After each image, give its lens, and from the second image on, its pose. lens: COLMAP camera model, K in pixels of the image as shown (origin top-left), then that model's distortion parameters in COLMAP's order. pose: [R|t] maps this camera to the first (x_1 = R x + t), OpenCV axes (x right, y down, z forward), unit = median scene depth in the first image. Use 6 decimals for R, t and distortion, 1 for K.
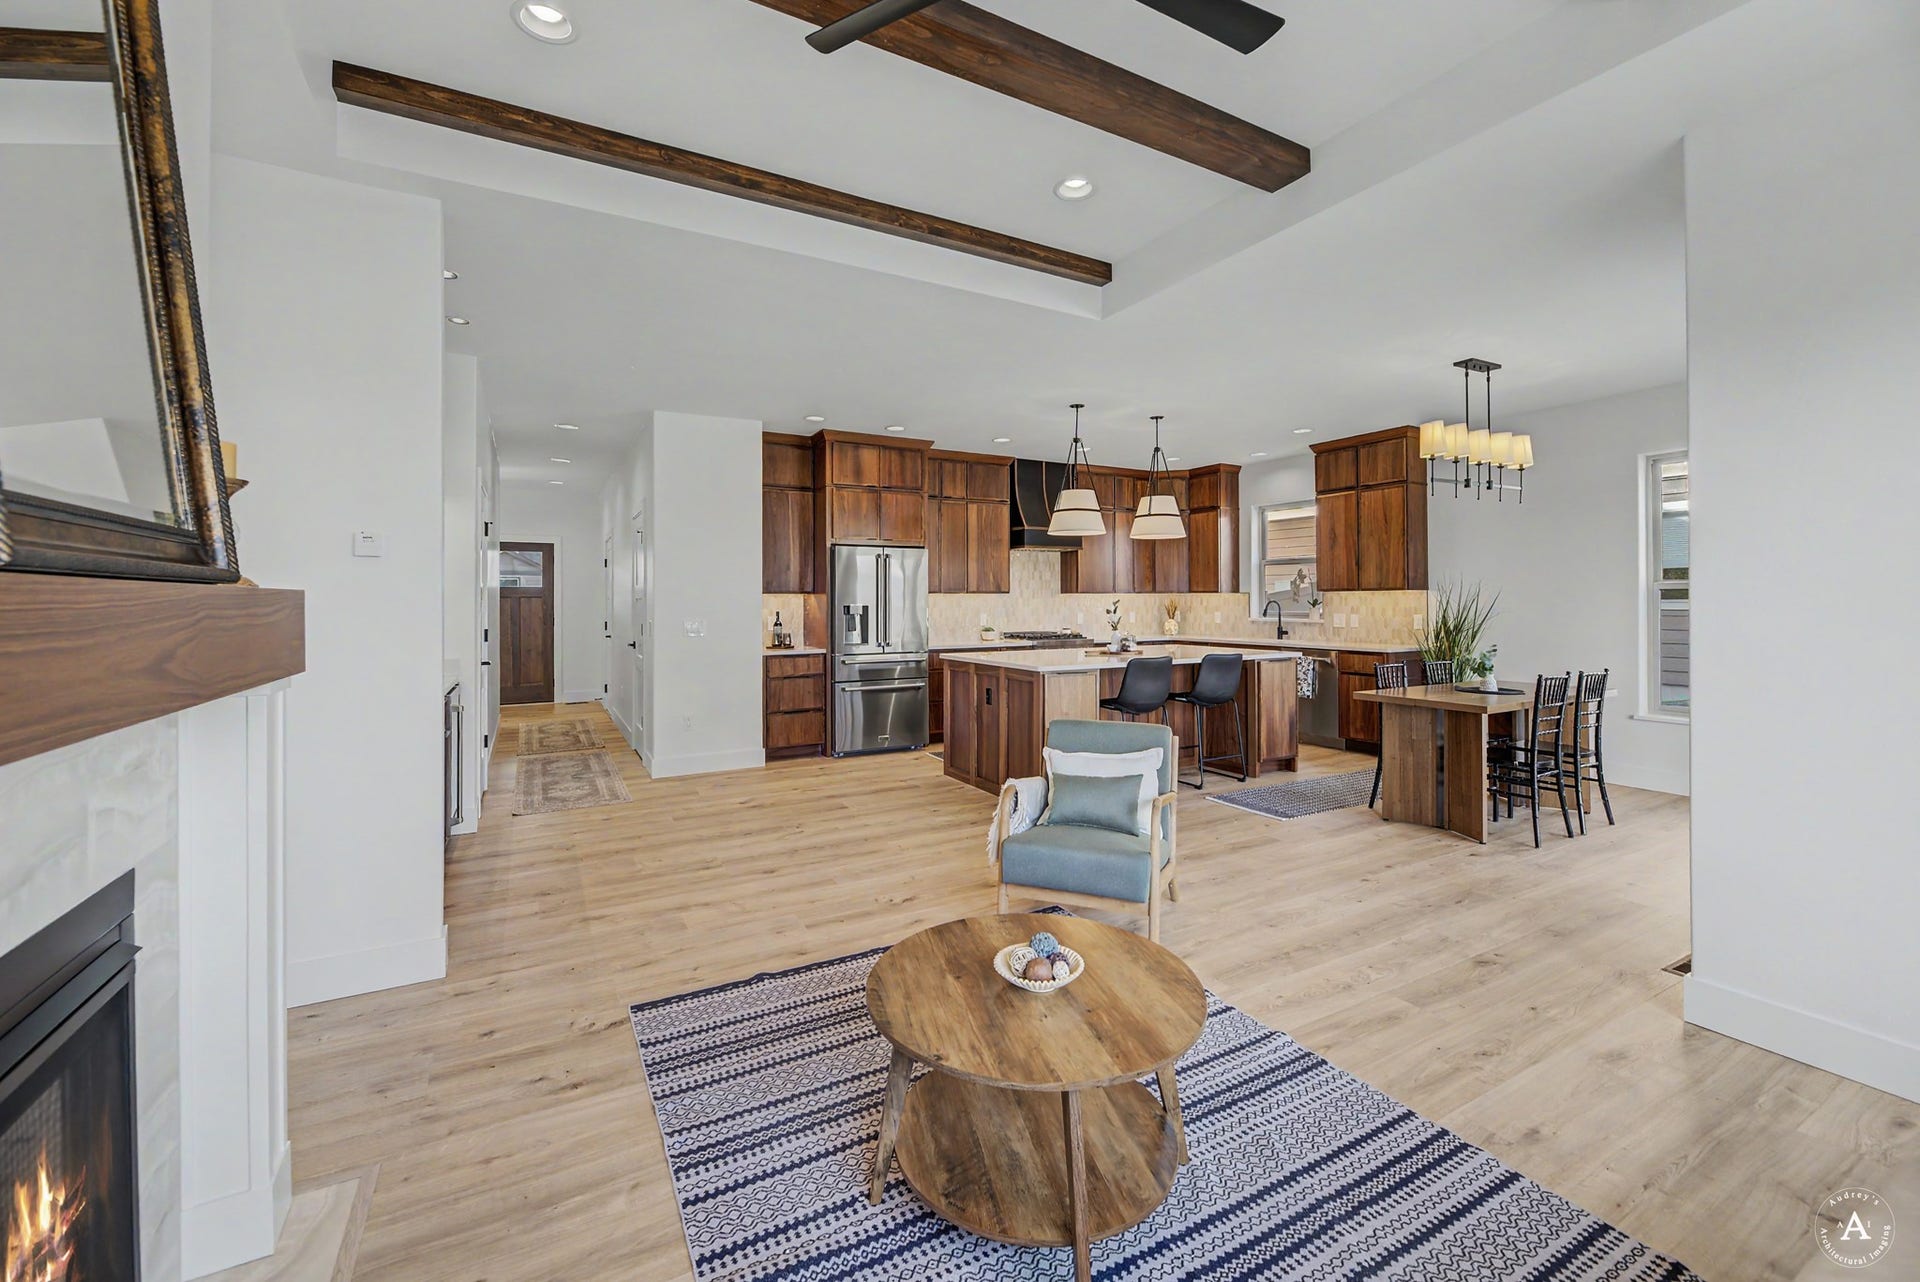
lens RADIAL K [[807.4, 0, 1049.1], [0, 807.4, 578.0], [0, 0, 1]] dist [-0.001015, 0.000390]
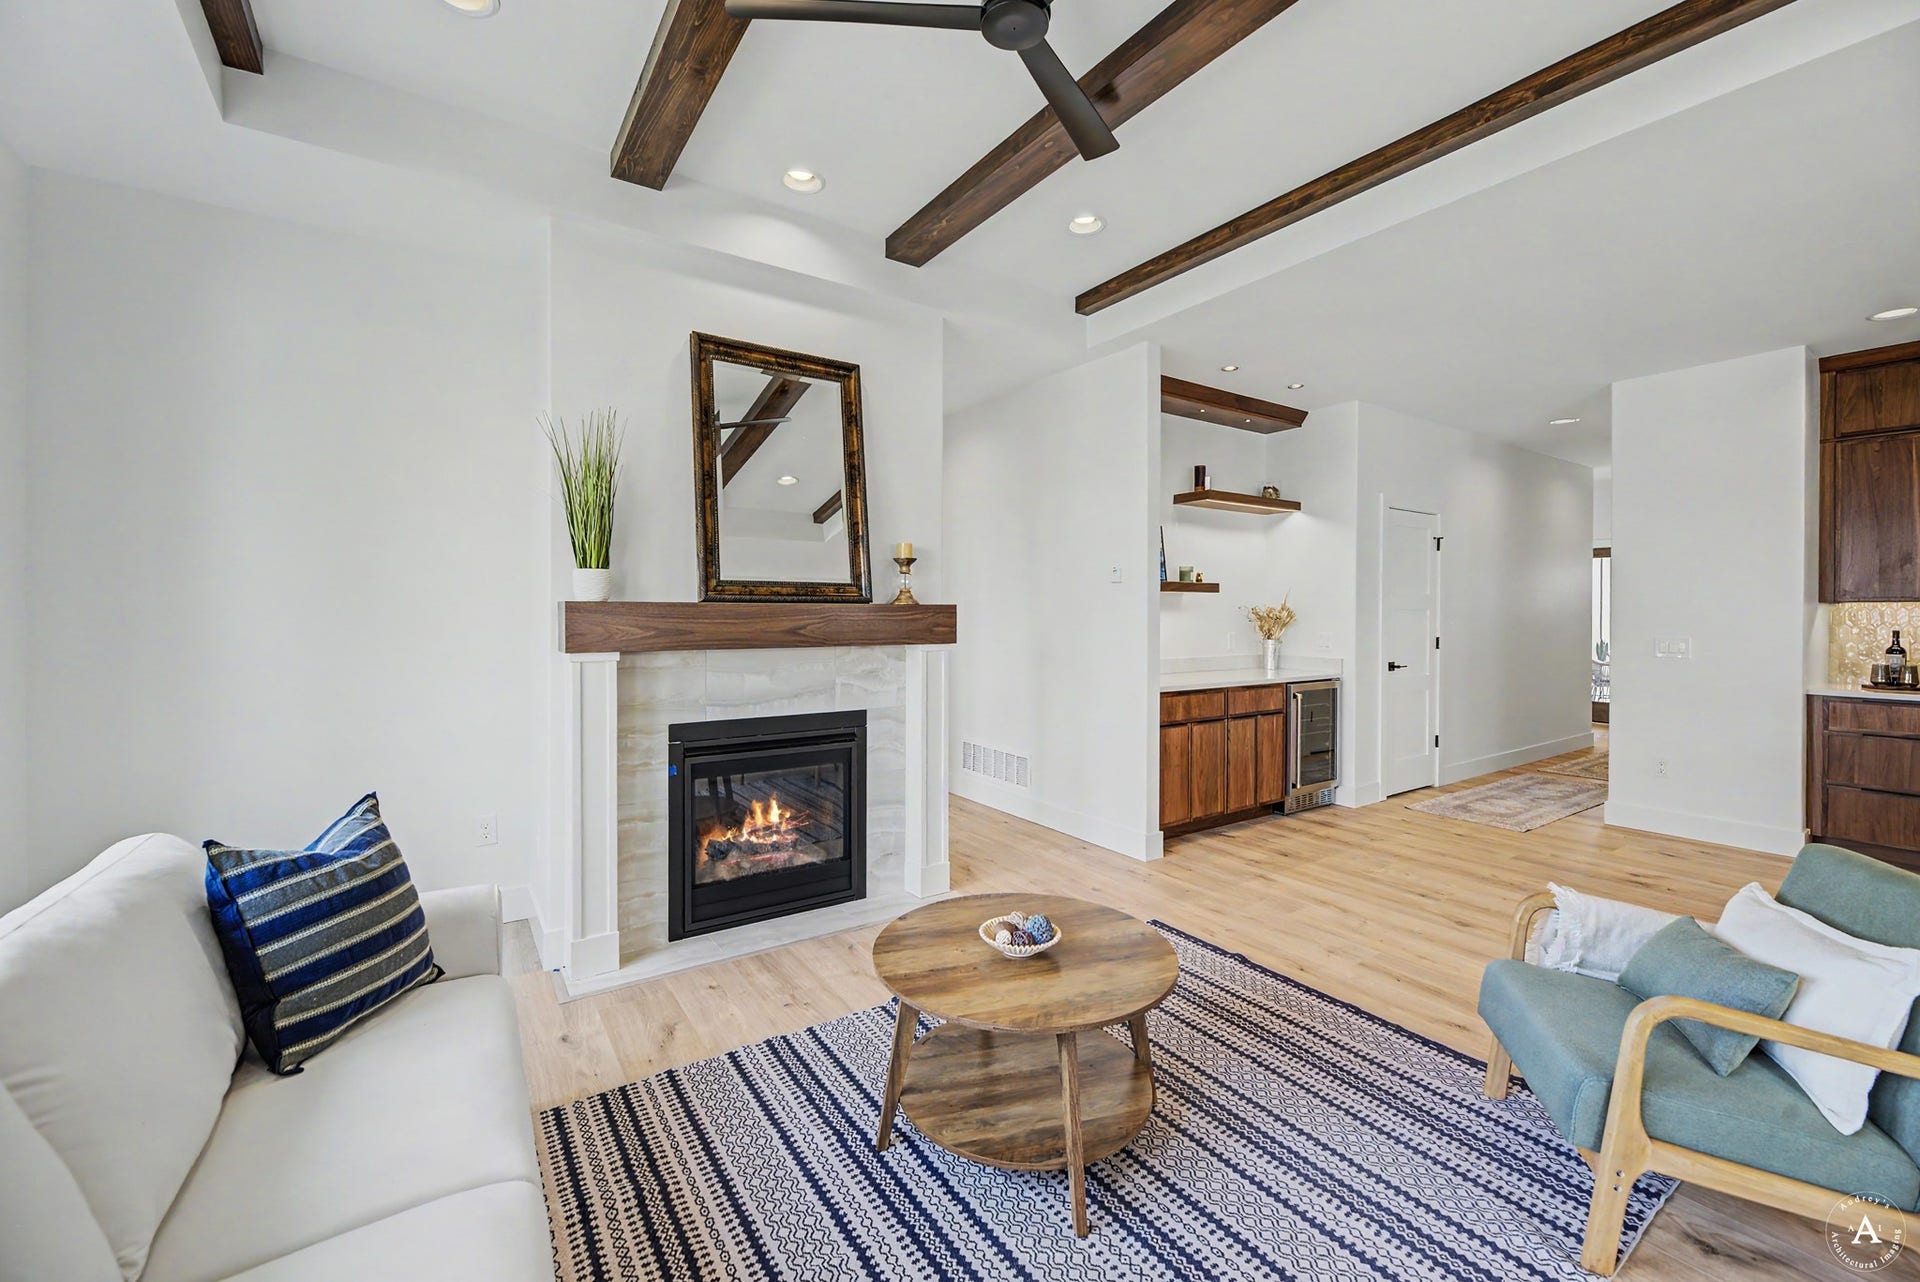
lens RADIAL K [[807.4, 0, 904.0], [0, 807.4, 608.7], [0, 0, 1]] dist [-0.001015, 0.000390]
pose [[-0.018774, 0.002631, -0.999820, 0.534874], [0.023255, 0.999727, 0.002194, 0.006501], [0.999553, -0.023210, -0.018830, 0.415340]]
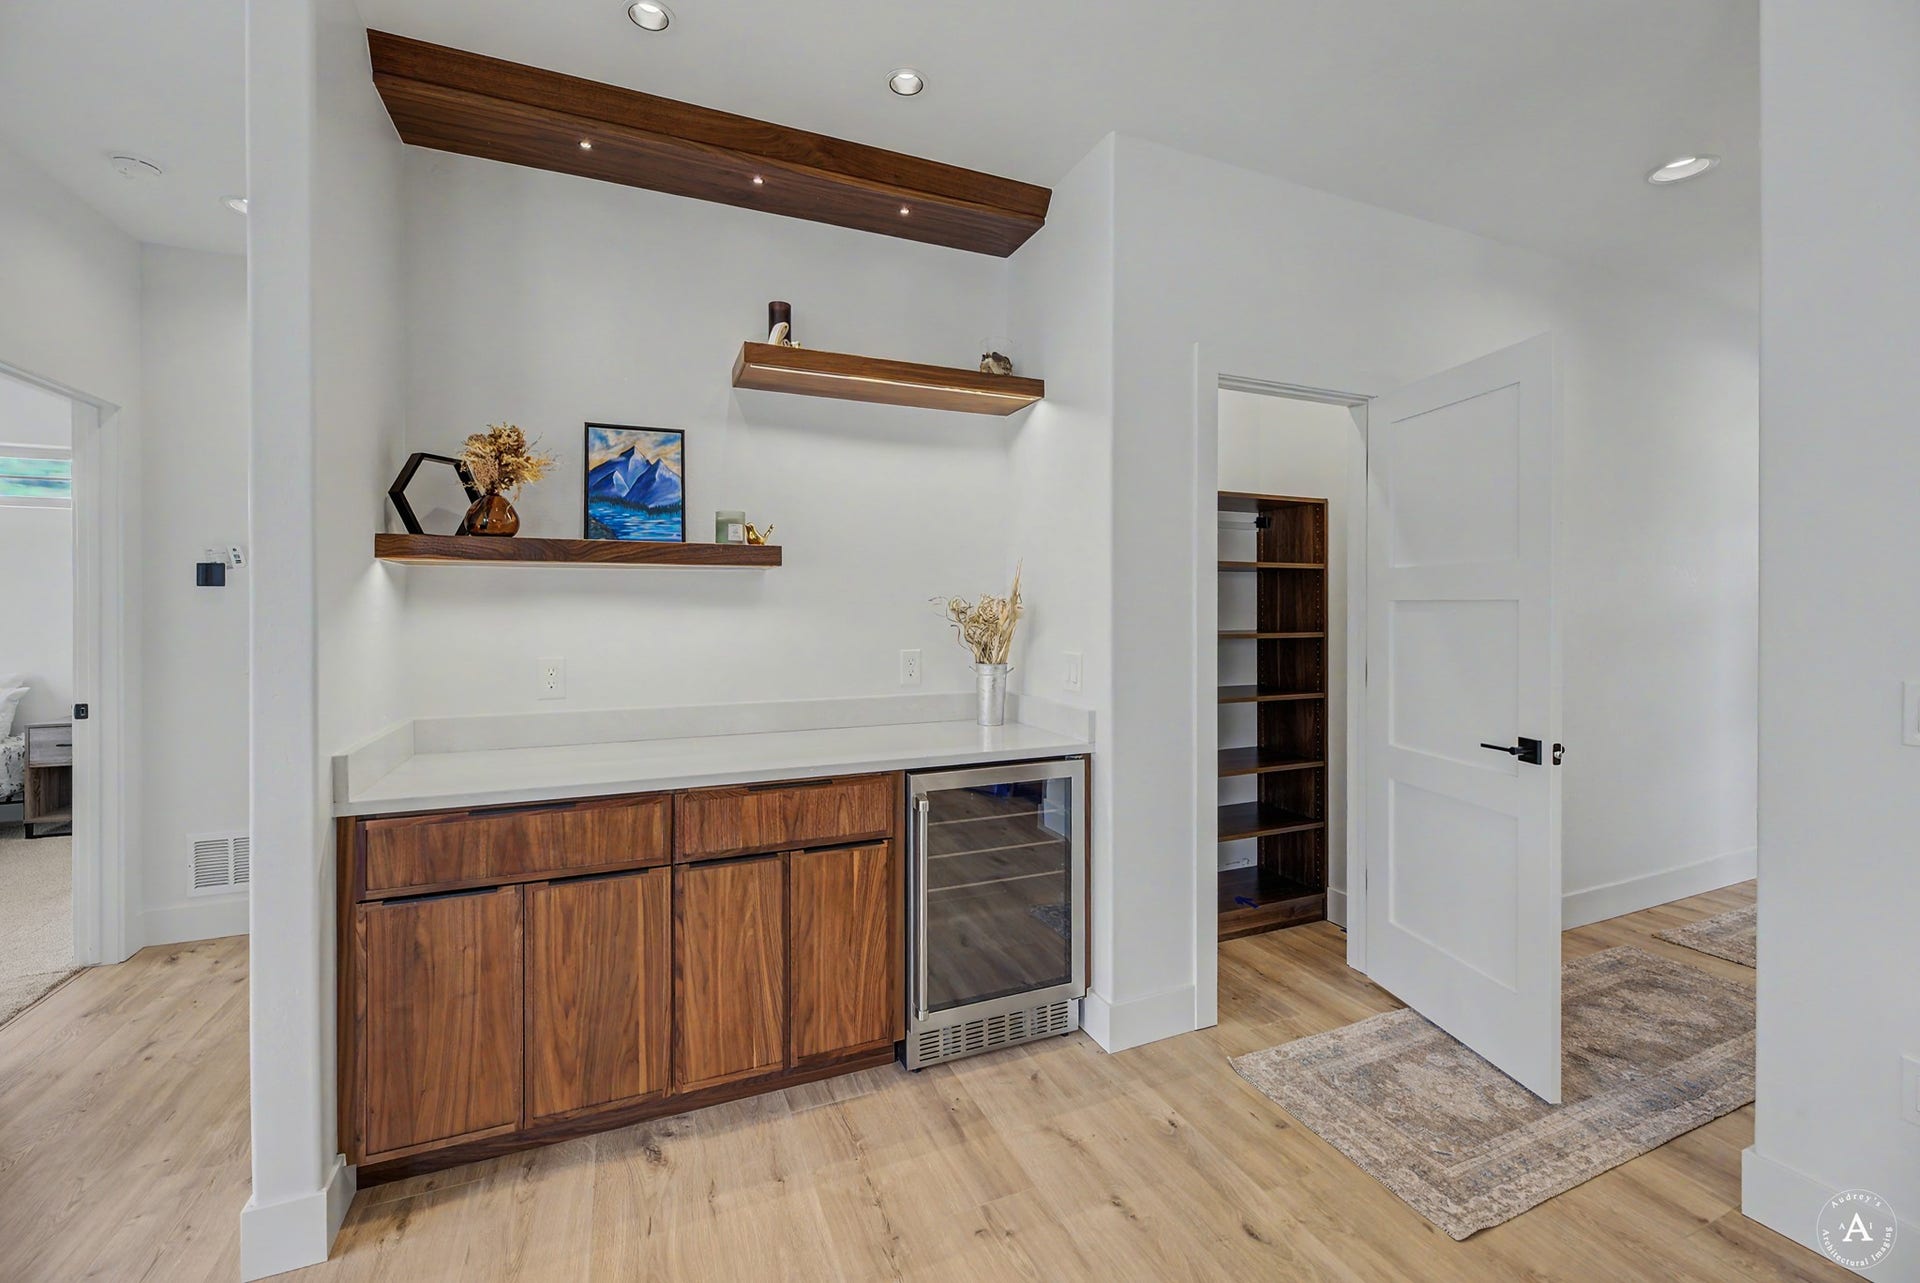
lens RADIAL K [[773.8, 0, 940.6], [0, 773.8, 611.8], [0, 0, 1]] dist [0.000871, -0.002035]
pose [[-0.196688, 0.007209, -0.980440, -0.217707], [0.031526, 0.999502, 0.001025, 0.031871], [0.979959, -0.030708, -0.196818, 1.113663]]
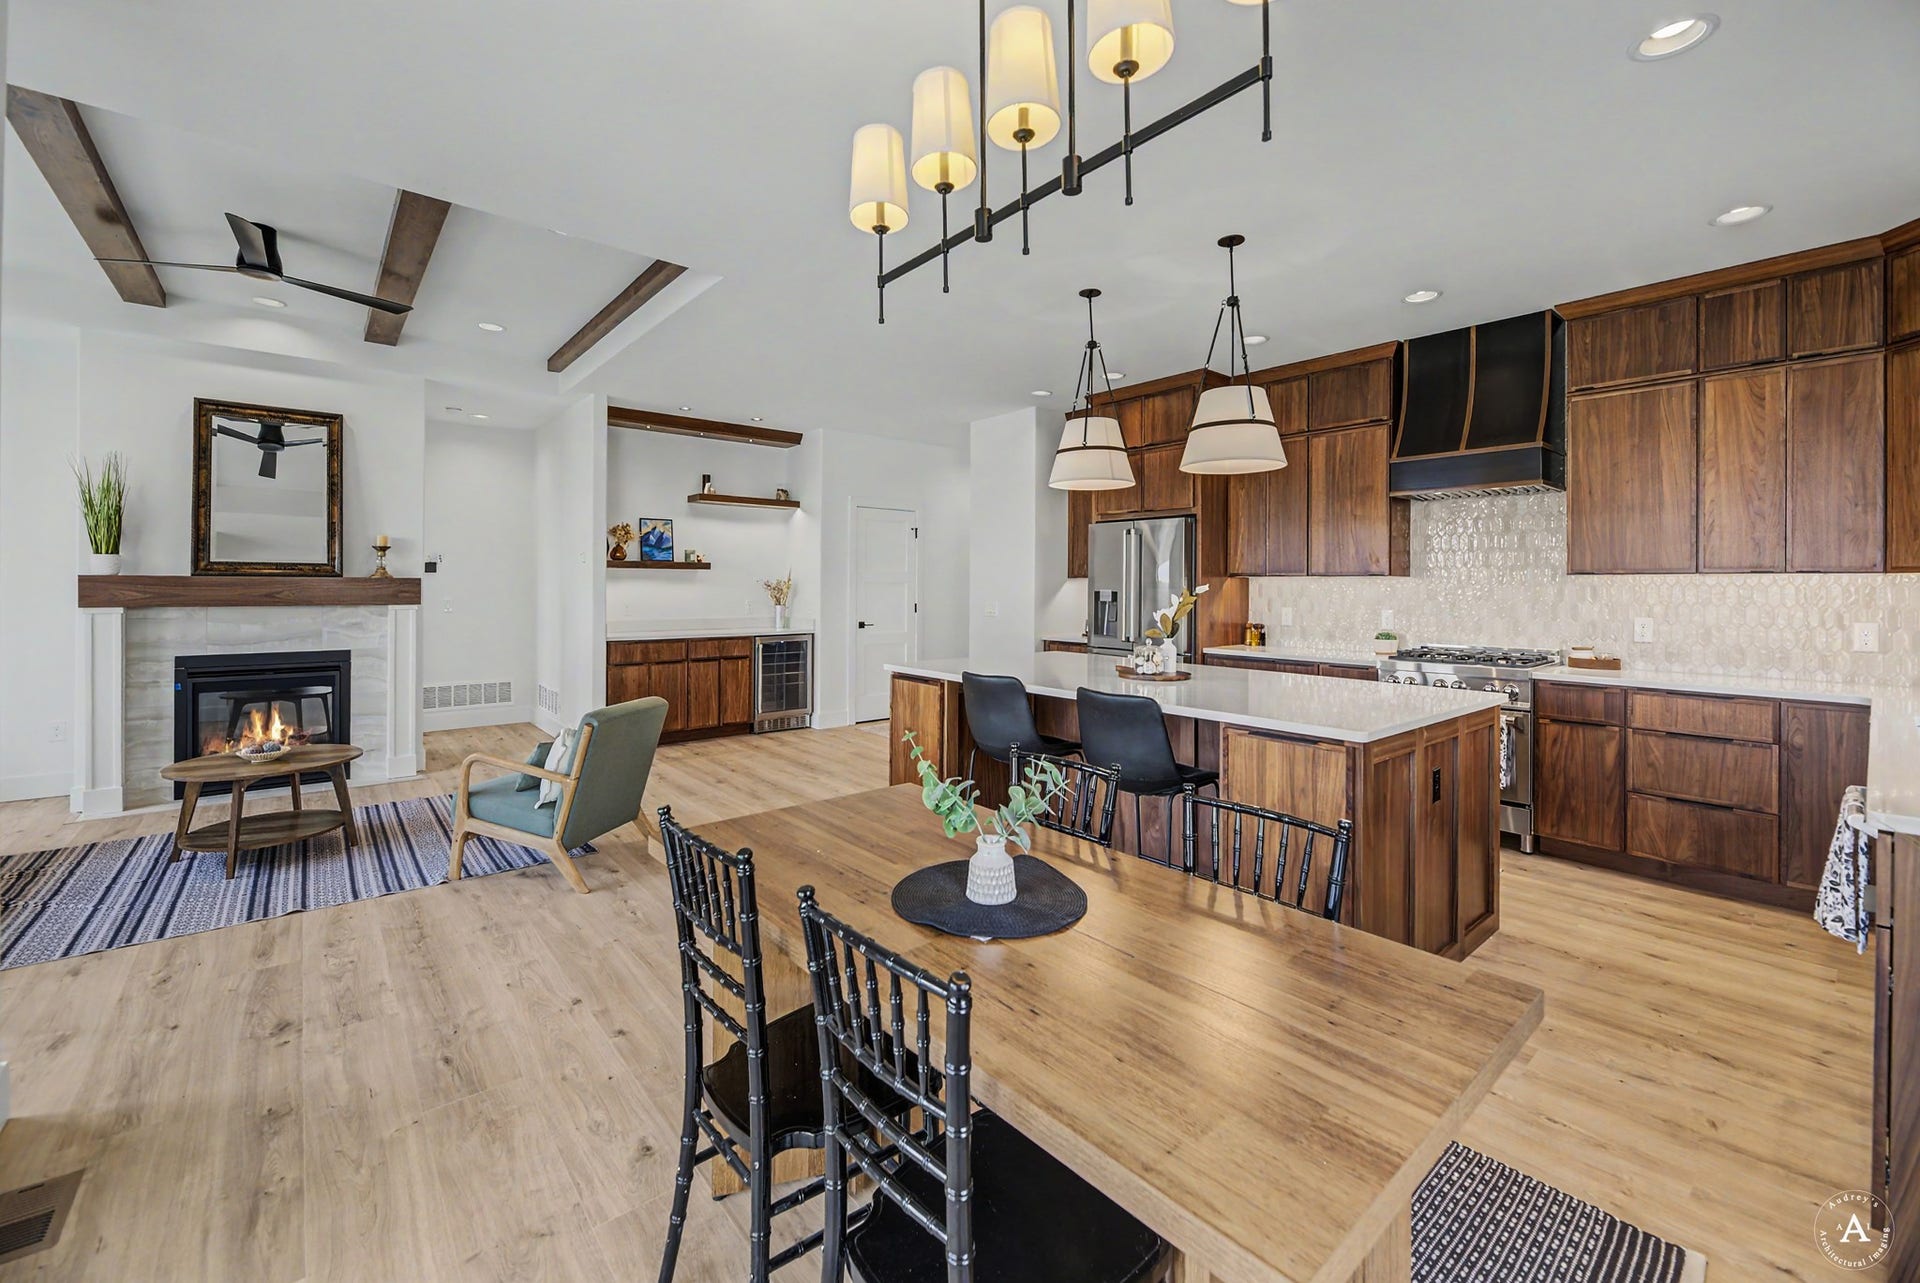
lens RADIAL K [[857.1, 0, 905.4], [0, 857.1, 583.4], [0, 0, 1]] dist [-0.012665, 0.000712]
pose [[0.050605, 0.001391, -0.998718, 1.084949], [0.021857, 0.999758, 0.002500, 0.028974], [0.998480, -0.021956, 0.050563, 1.212180]]
